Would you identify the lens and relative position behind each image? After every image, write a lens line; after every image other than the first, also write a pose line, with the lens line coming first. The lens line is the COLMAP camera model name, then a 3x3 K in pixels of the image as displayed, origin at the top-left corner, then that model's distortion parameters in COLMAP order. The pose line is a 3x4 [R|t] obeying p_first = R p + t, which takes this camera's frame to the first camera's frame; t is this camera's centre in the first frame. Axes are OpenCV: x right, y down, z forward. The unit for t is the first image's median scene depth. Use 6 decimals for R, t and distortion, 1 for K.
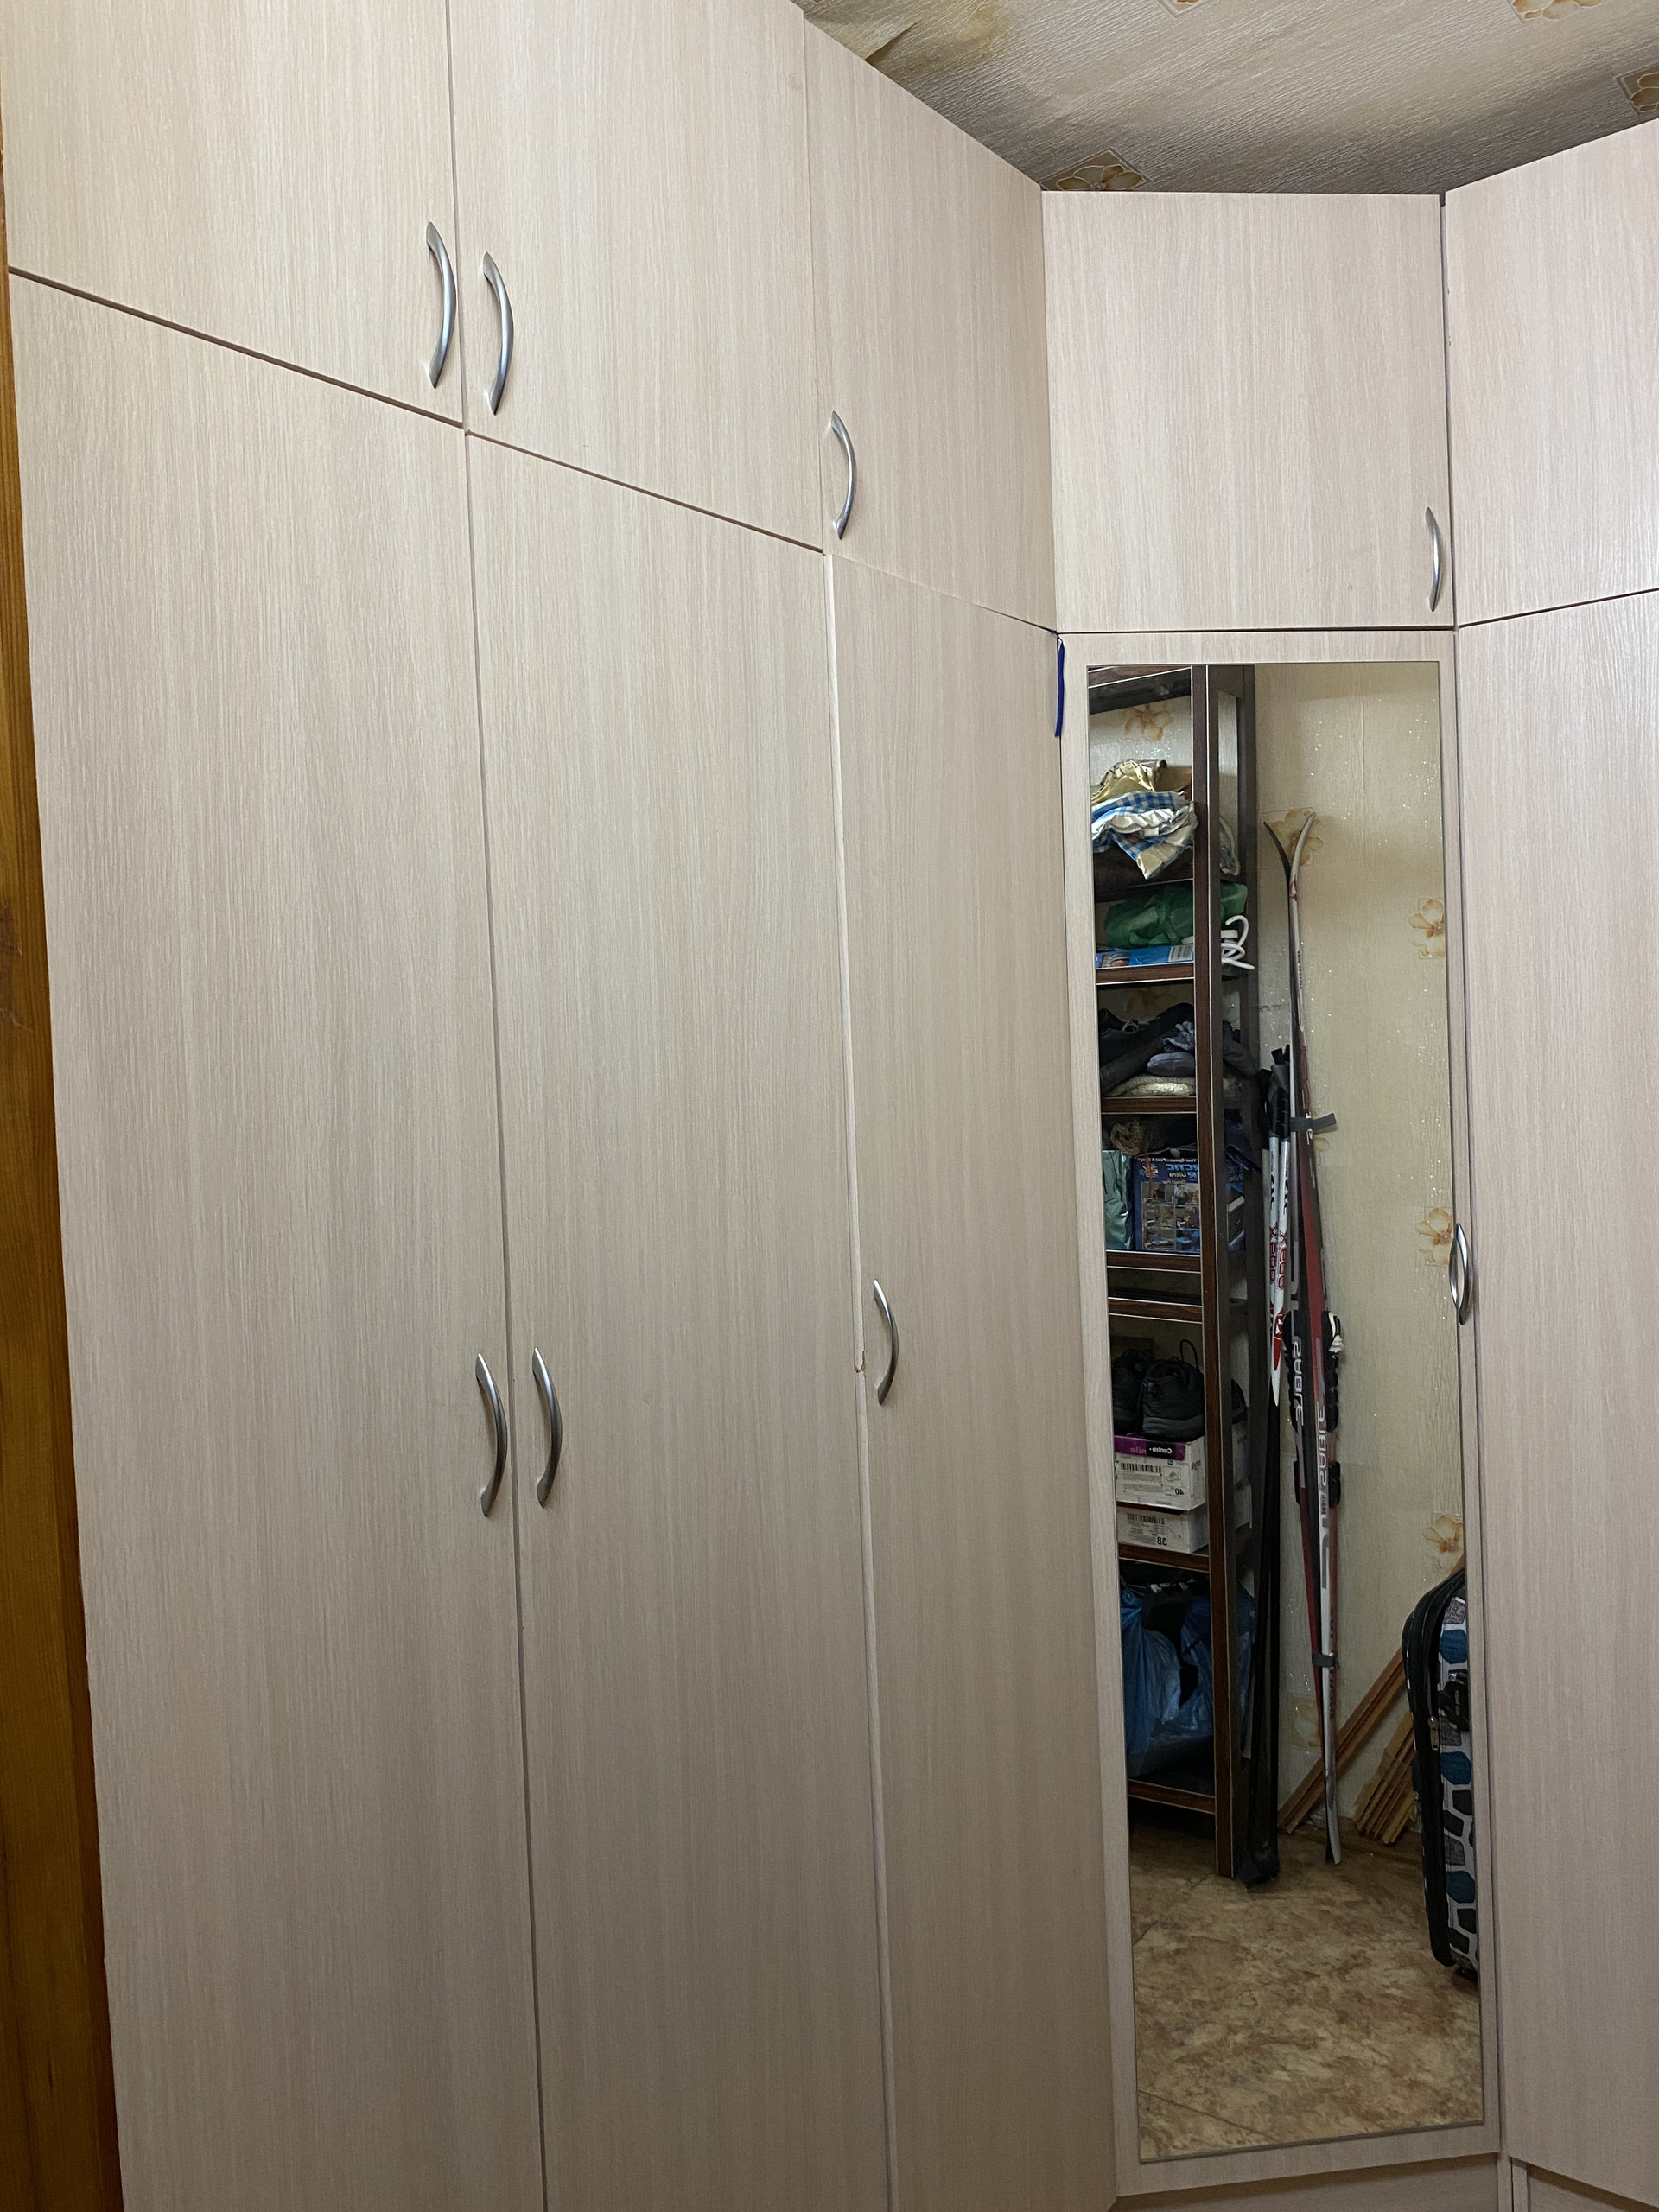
lens RADIAL K [[1686.0, 0, 823.4], [0, 1686.0, 1096.4], [0, 0, 1]] dist [0.038907, -0.050453]
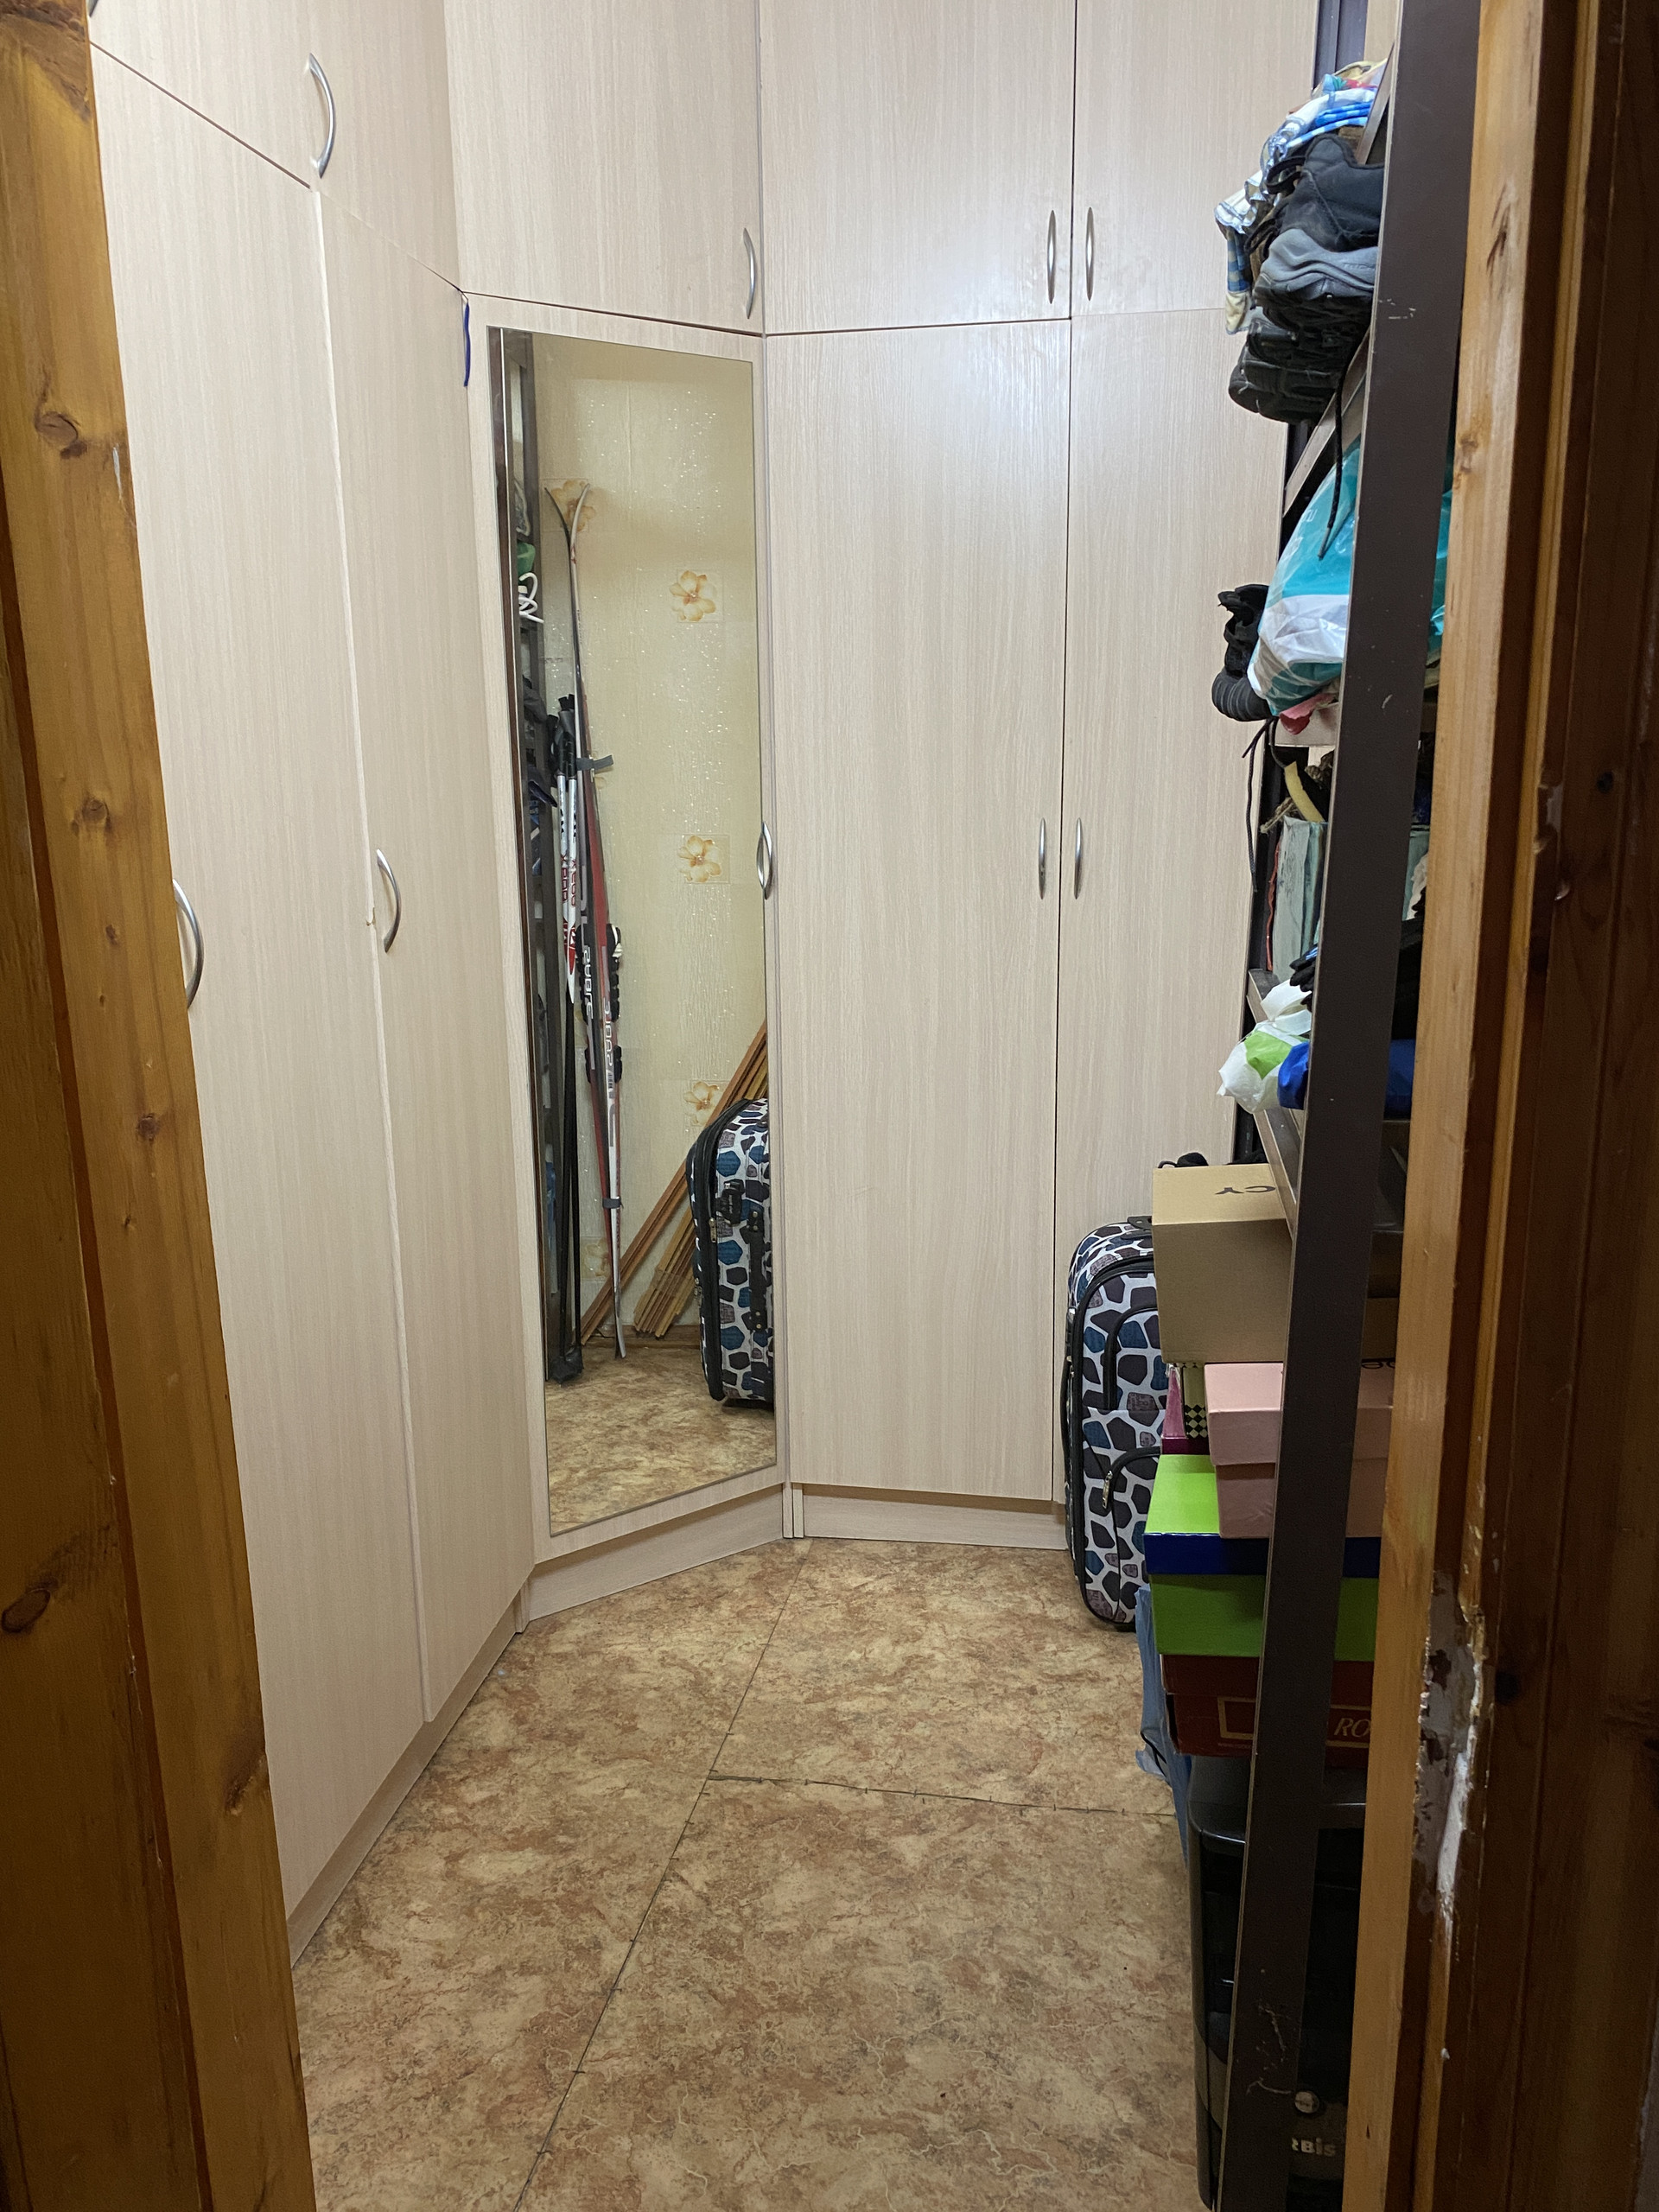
lens RADIAL K [[1686.0, 0, 834.1], [0, 1686.0, 1128.2], [0, 0, 1]] dist [0.038907, -0.050453]
pose [[0.867695, -0.089751, 0.488928, -0.165525], [-0.006649, 0.981382, 0.191949, 0.038514], [-0.497053, -0.169804, 0.850943, -0.128418]]
